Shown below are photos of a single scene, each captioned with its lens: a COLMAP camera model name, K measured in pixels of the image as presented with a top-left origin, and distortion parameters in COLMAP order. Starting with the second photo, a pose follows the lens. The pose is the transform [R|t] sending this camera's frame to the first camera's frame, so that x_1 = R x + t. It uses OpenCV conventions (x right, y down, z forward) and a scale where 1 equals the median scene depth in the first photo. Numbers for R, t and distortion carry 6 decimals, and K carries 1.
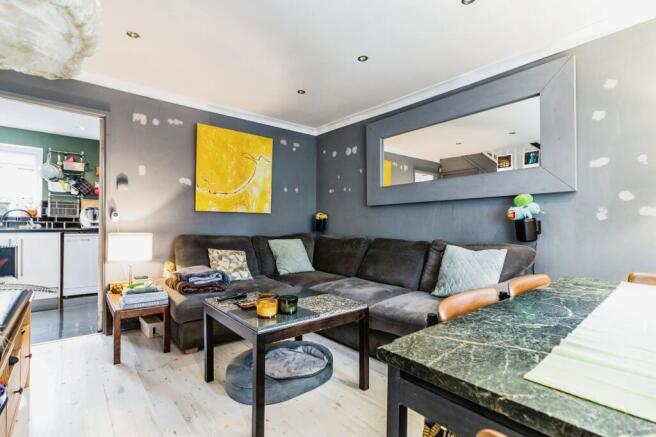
lens RADIAL K [[308.2, 0, 326.2], [0, 308.2, 224.0], [0, 0, 1]] dist [-0.000066, -0.000093]
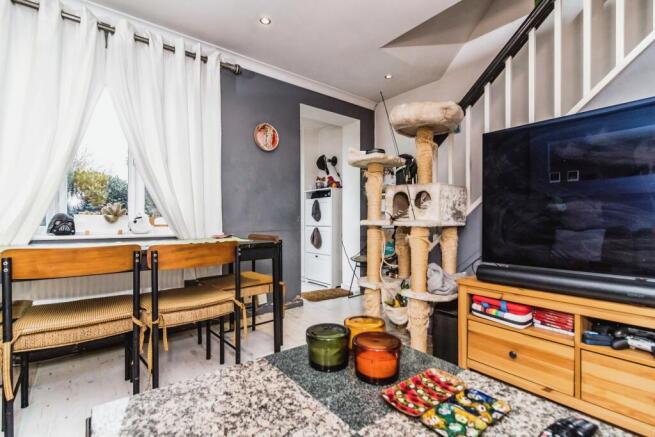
lens RADIAL K [[316.3, 0, 325.5], [0, 316.3, 225.7], [0, 0, 1]] dist [-0.000228, -0.000065]
pose [[-0.998461, 0.003273, 0.055361, -0.070388], [0.003103, 0.999990, -0.003156, 0.039881], [-0.055371, -0.002979, -0.998461, 0.707055]]
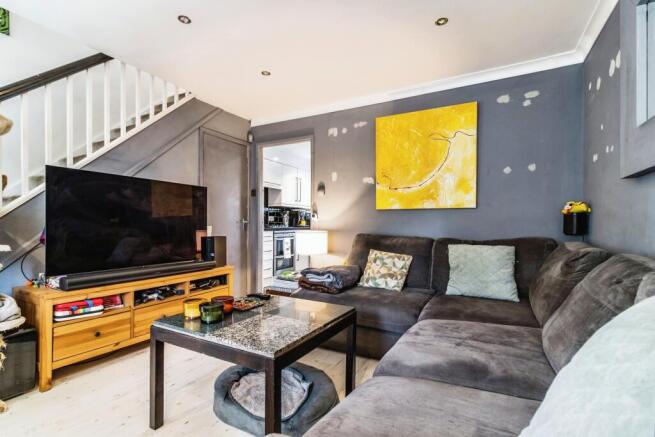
lens RADIAL K [[307.7, 0, 325.7], [0, 307.7, 224.0], [0, 0, 1]] dist [-0.000066, -0.000093]
pose [[0.369907, -0.003411, -0.929062, 0.392790], [0.002674, 0.999993, -0.002606, 0.004826], [0.929065, -0.001520, 0.369914, 0.469314]]
